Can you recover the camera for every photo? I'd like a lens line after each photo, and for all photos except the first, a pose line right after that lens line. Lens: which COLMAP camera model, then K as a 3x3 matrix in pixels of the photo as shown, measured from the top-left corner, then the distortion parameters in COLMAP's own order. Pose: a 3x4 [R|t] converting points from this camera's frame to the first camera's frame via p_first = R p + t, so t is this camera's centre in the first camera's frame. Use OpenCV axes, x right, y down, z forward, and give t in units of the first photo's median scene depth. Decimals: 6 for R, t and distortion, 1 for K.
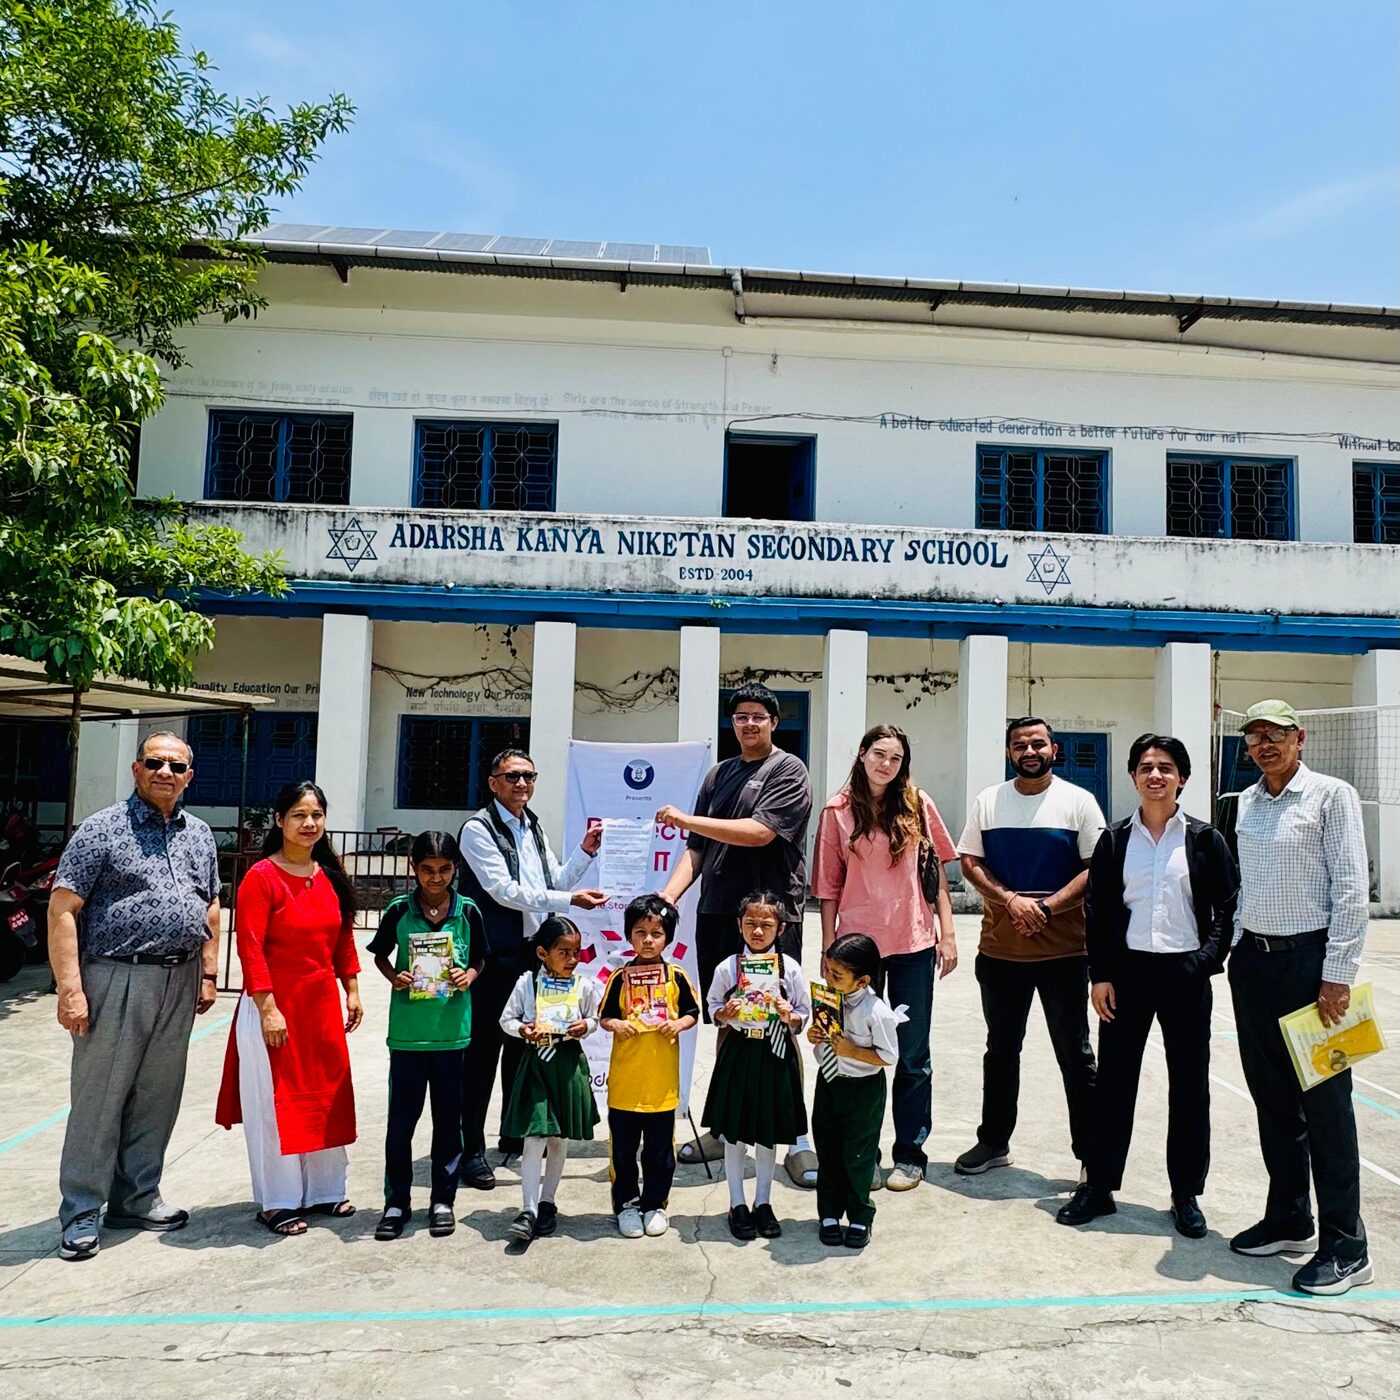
lens RADIAL K [[1616.2, 0, 759.0], [0, 1616.2, 640.1], [0, 0, 1]] dist [0.007110, 0.000000]
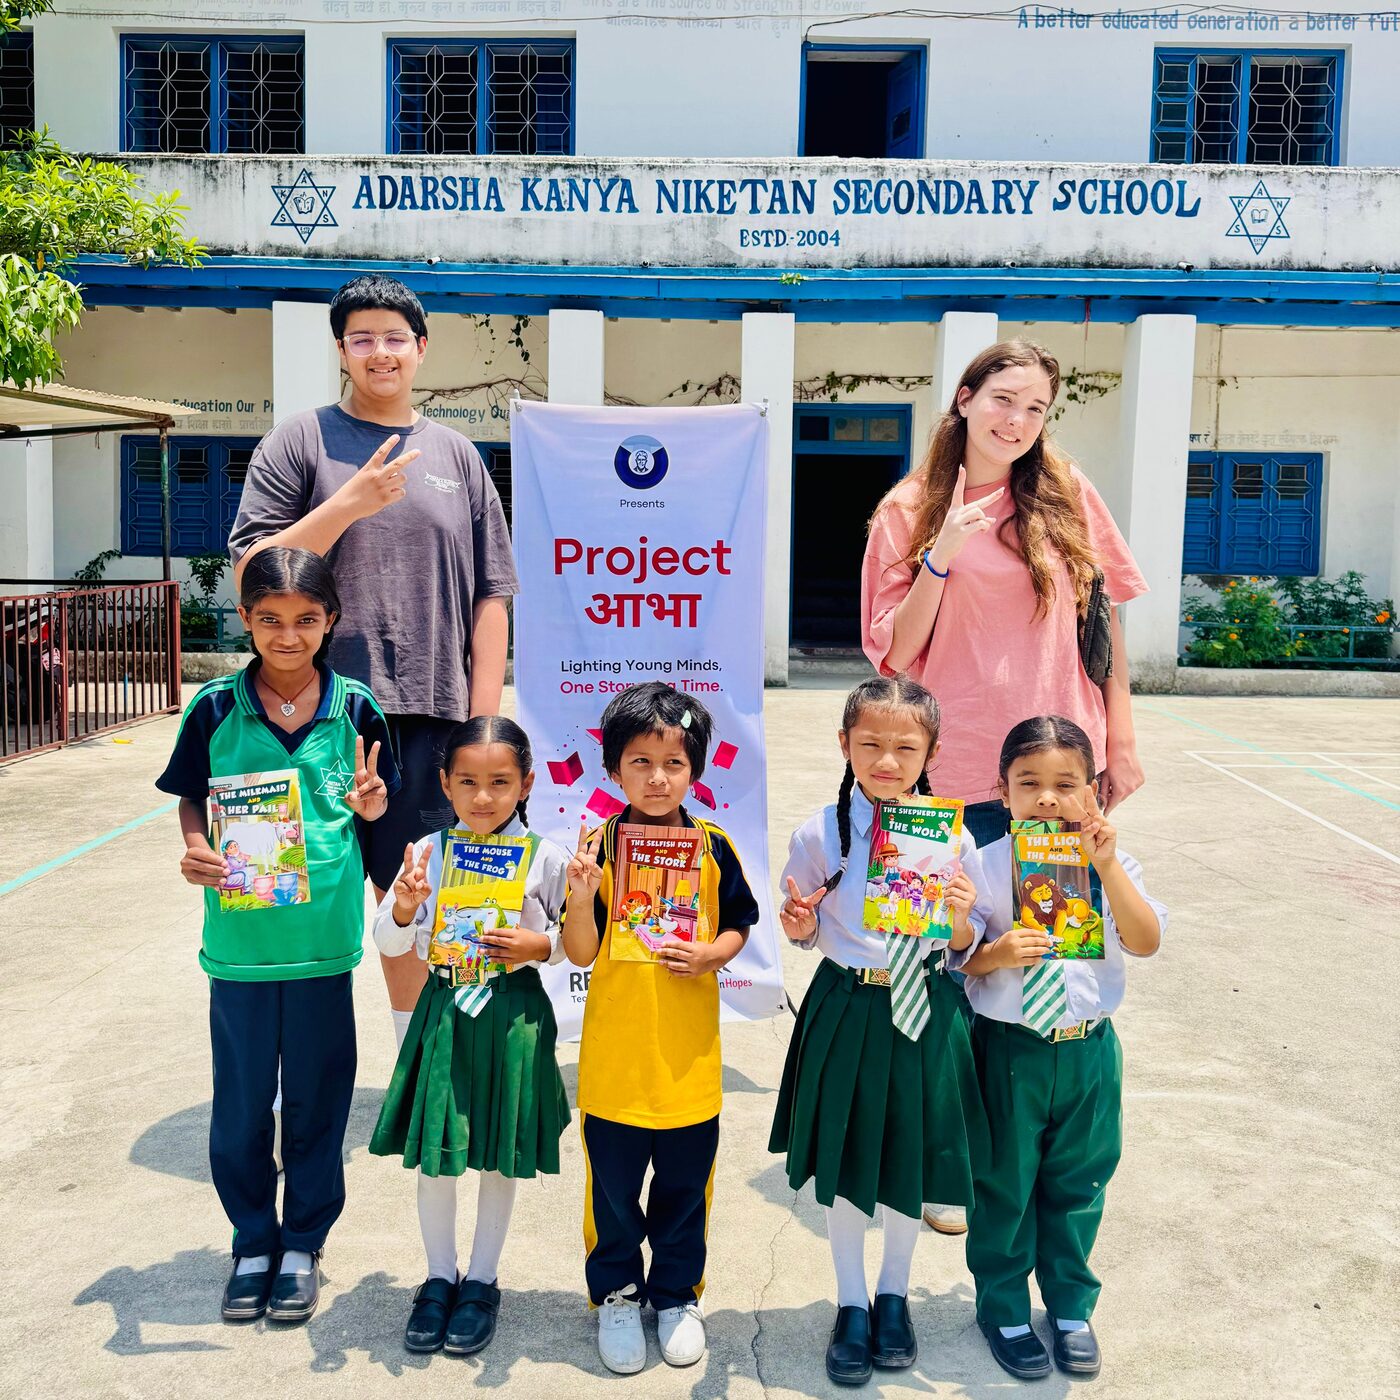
lens RADIAL K [[1616.2, 0, 703.1], [0, 1616.2, 699.7], [0, 0, 1]] dist [0.007110, 0.000000]
pose [[0.996943, 0.004115, -0.078022, -0.007630], [0.009846, 0.984033, 0.177713, 0.034678], [0.077508, -0.177938, 0.980985, 0.237722]]
